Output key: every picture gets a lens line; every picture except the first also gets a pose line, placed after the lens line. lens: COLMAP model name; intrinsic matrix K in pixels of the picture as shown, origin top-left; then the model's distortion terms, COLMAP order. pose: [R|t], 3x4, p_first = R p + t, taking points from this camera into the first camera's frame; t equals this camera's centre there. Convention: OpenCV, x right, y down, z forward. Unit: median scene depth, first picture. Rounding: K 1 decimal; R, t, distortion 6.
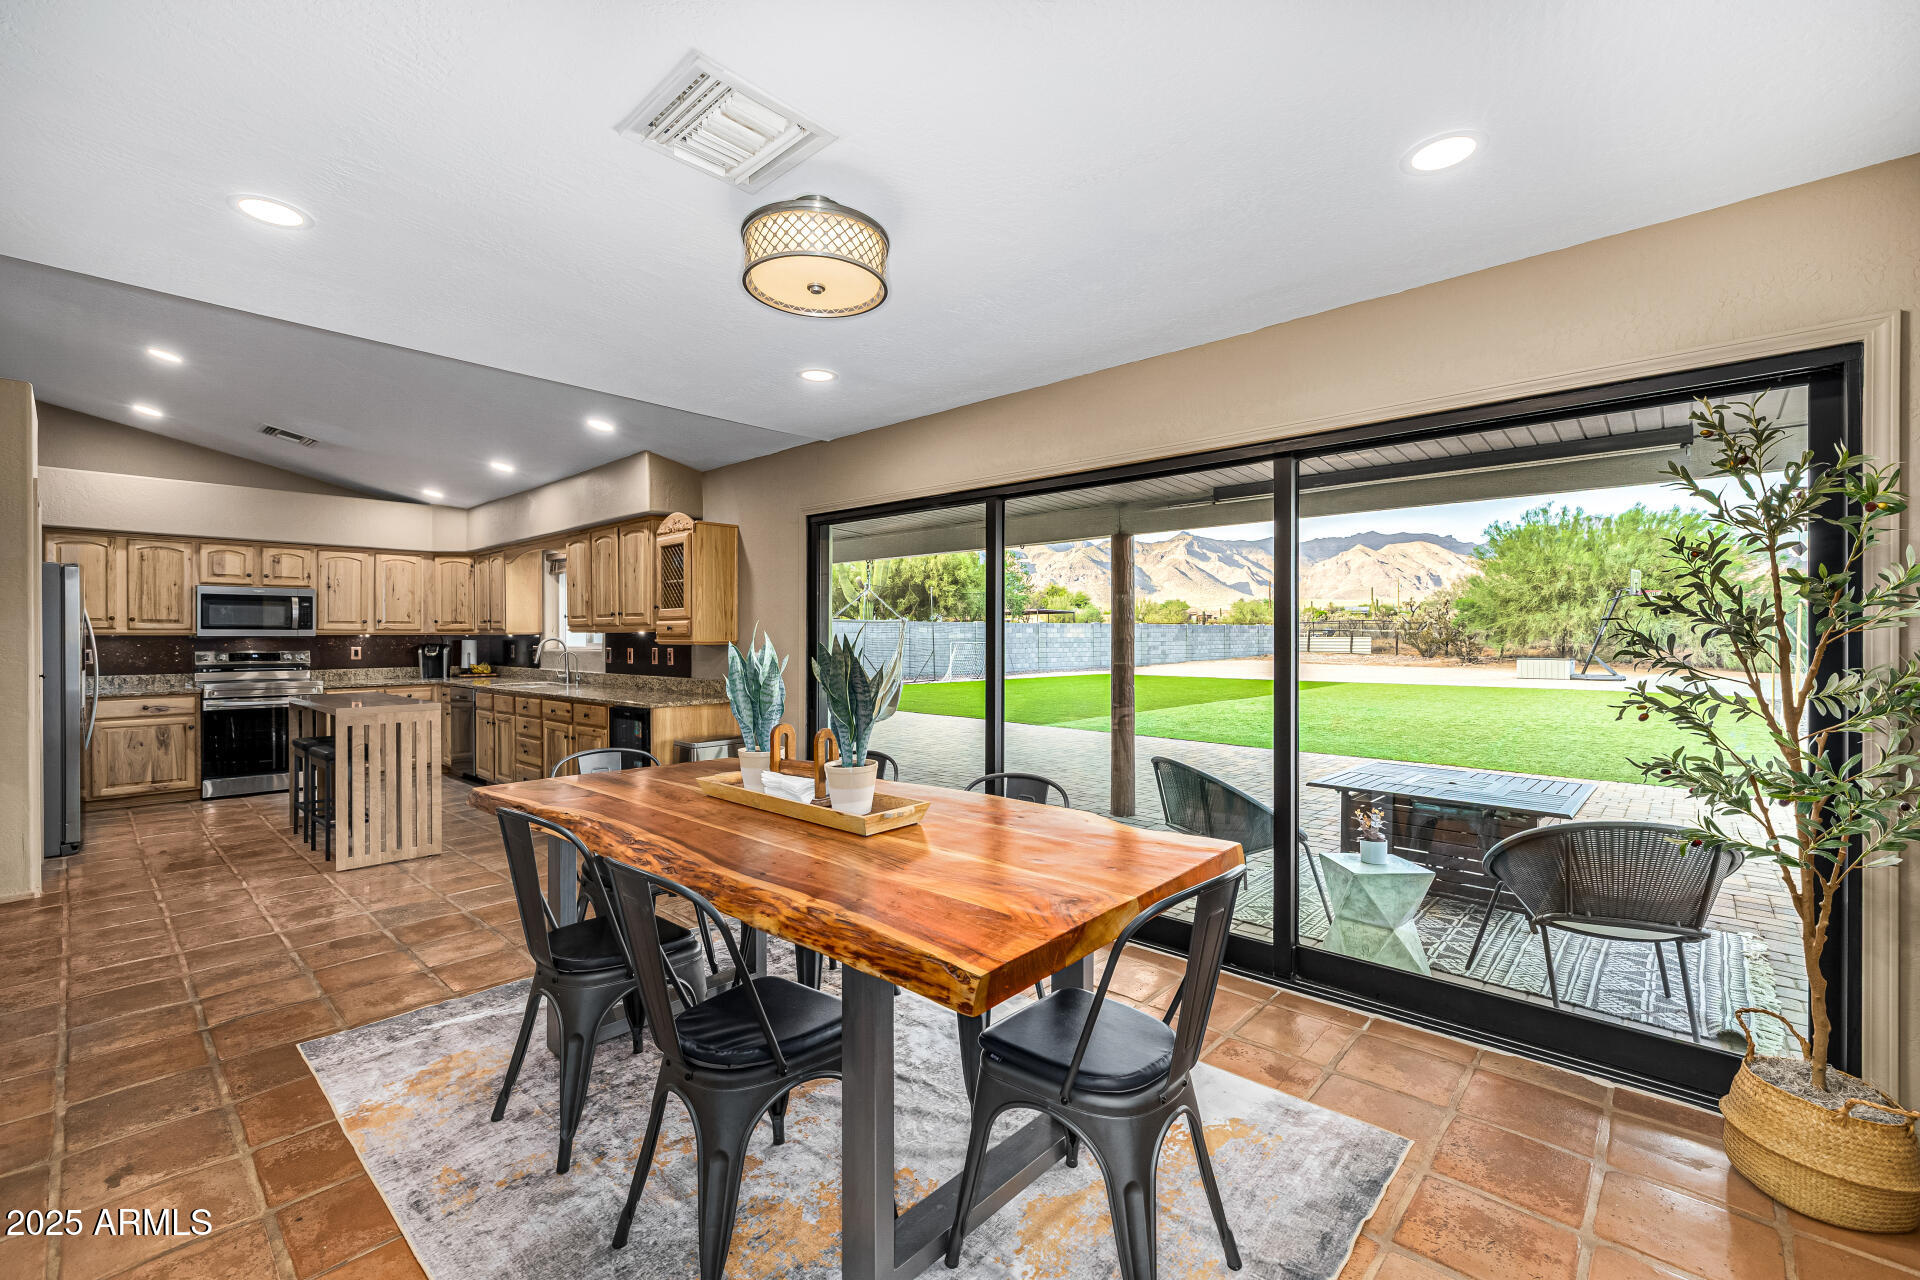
lens RADIAL K [[803.8, 0, 963.4], [0, 803.8, 639.1], [0, 0, 1]] dist [0.004045, -0.000313]
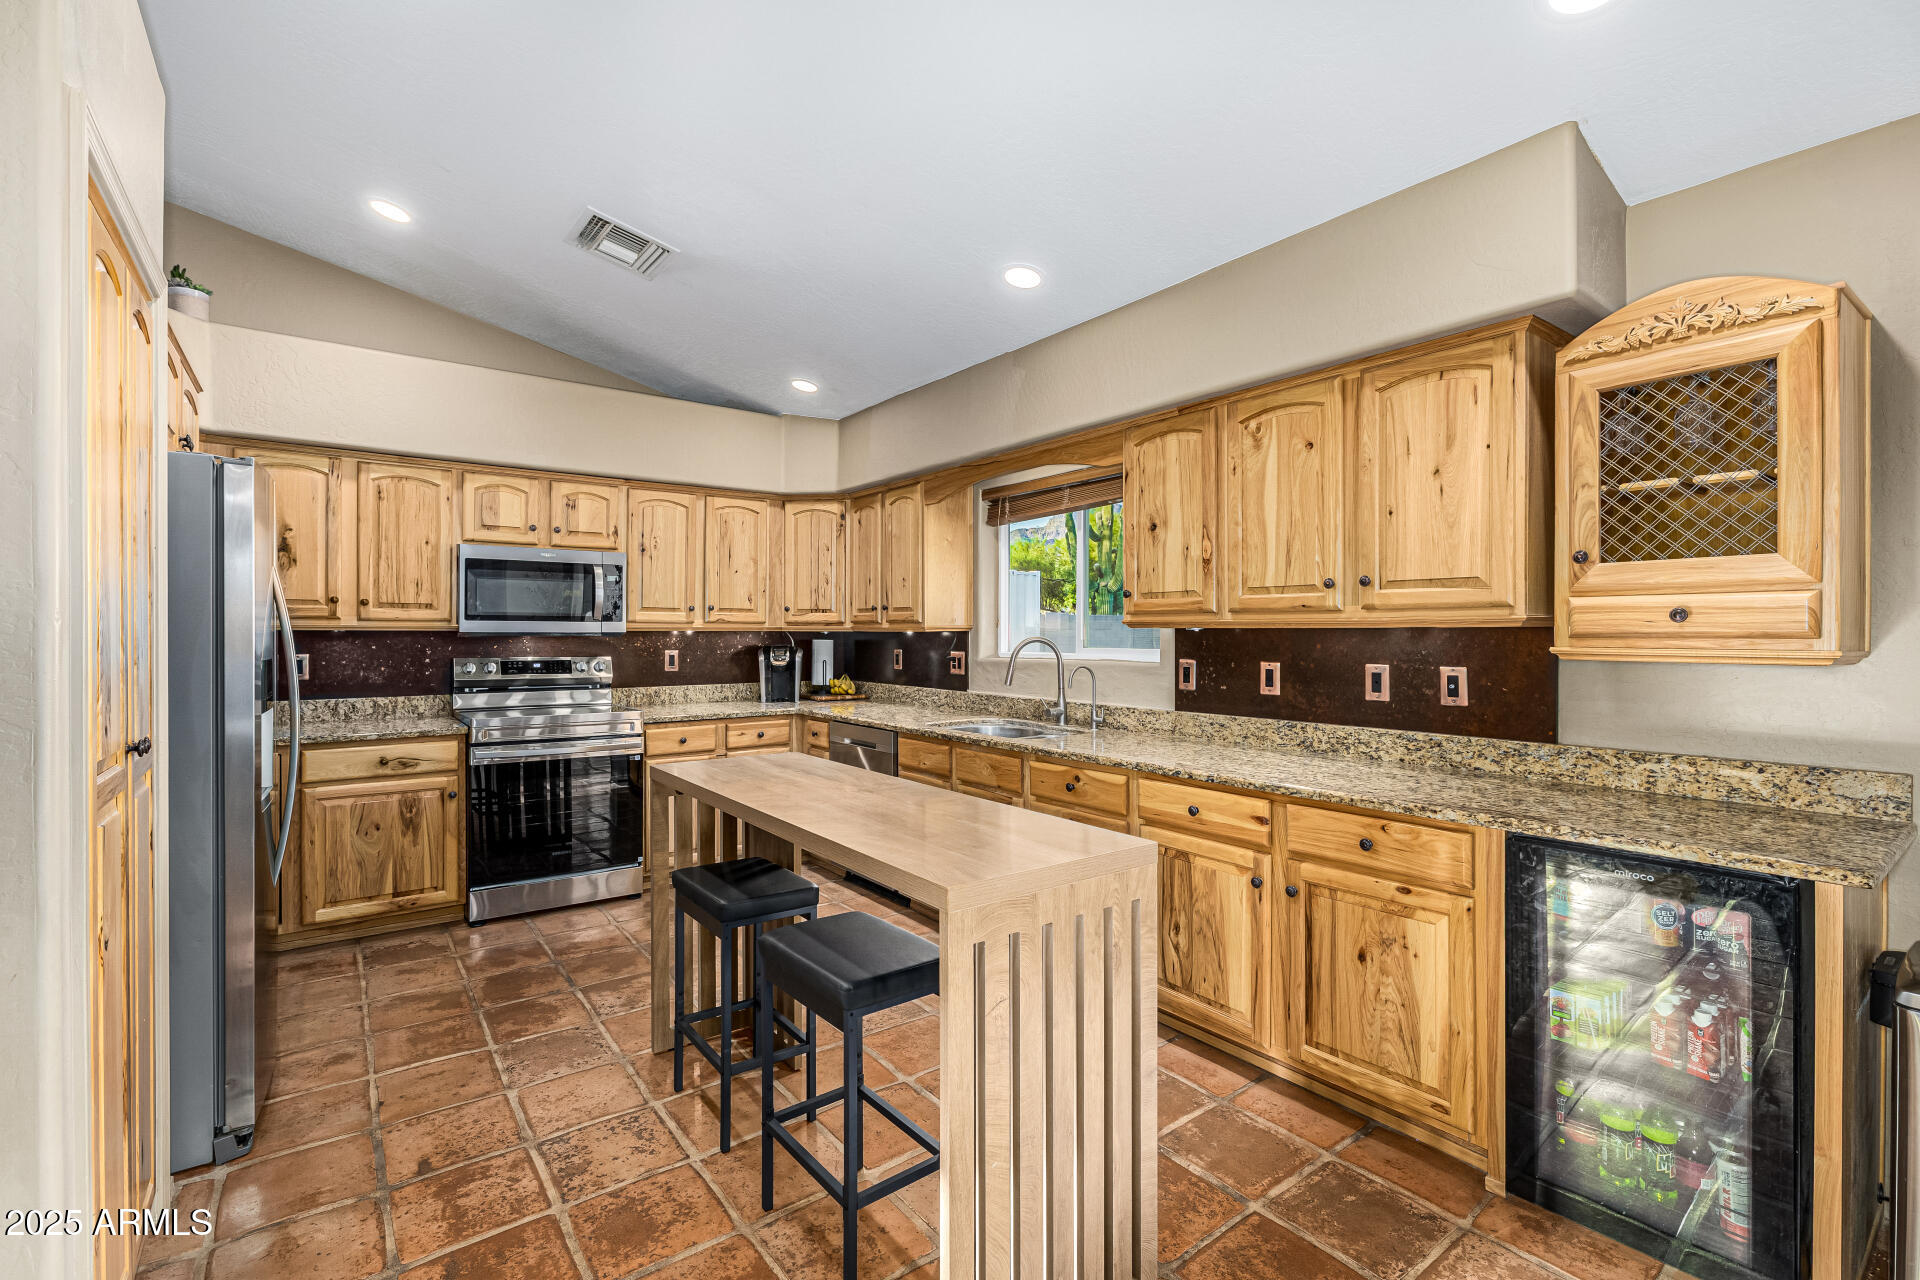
lens RADIAL K [[851.9, 0, 952.4], [0, 851.9, 636.7], [0, 0, 1]] dist [-0.000591, -0.000836]
pose [[0.980244, 0.004320, -0.197746, -0.481068], [-0.004345, 0.999991, 0.000306, -0.002201], [0.197745, 0.000559, 0.980253, 0.470159]]
